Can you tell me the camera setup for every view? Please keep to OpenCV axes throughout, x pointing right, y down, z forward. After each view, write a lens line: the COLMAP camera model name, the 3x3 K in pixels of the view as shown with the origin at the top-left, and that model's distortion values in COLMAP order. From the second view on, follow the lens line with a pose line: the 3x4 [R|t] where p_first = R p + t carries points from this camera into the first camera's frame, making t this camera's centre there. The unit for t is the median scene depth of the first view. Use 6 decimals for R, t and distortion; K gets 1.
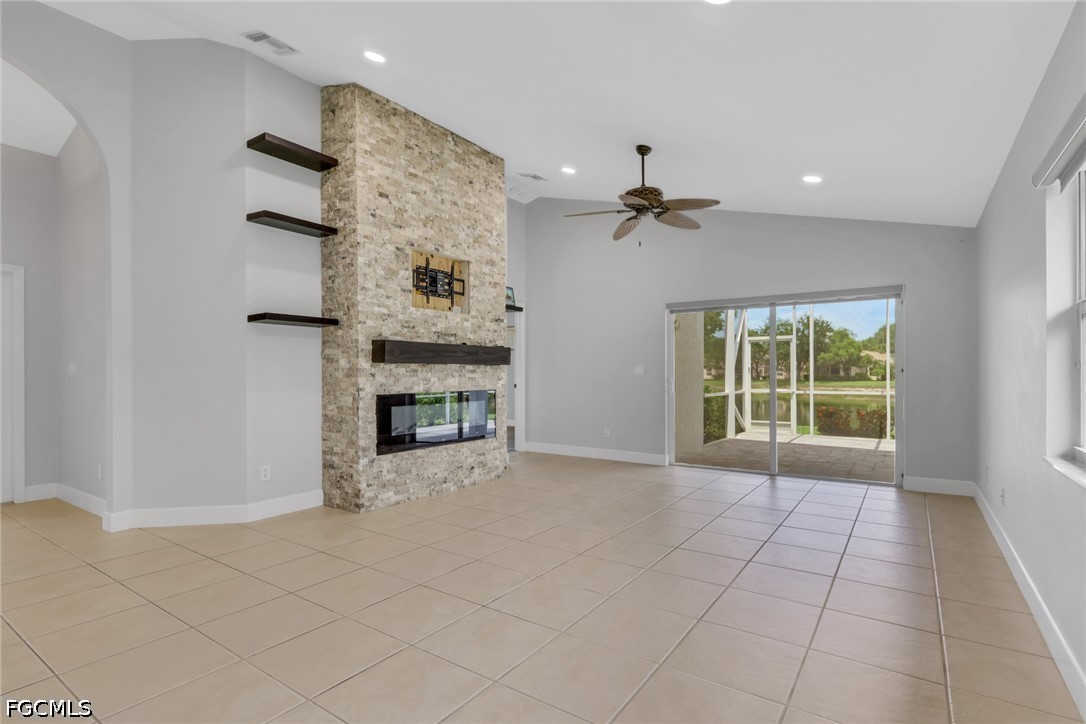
lens RADIAL K [[520.8, 0, 547.4], [0, 520.8, 371.7], [0, 0, 1]] dist [-0.000310, -0.000348]
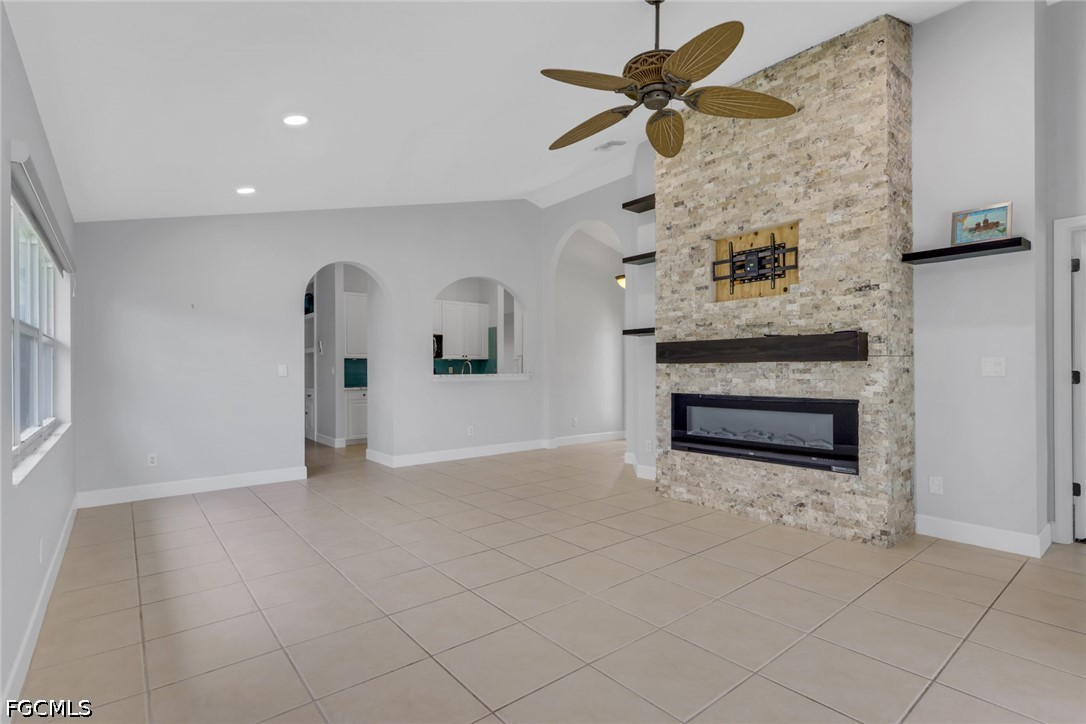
lens RADIAL K [[520.8, 0, 544.7], [0, 520.8, 366.5], [0, 0, 1]] dist [-0.000310, -0.000348]
pose [[-0.269962, -0.001256, -0.962870, 0.690107], [0.009796, 0.999944, -0.004051, -0.007945], [0.962821, -0.010526, -0.269934, 0.912520]]
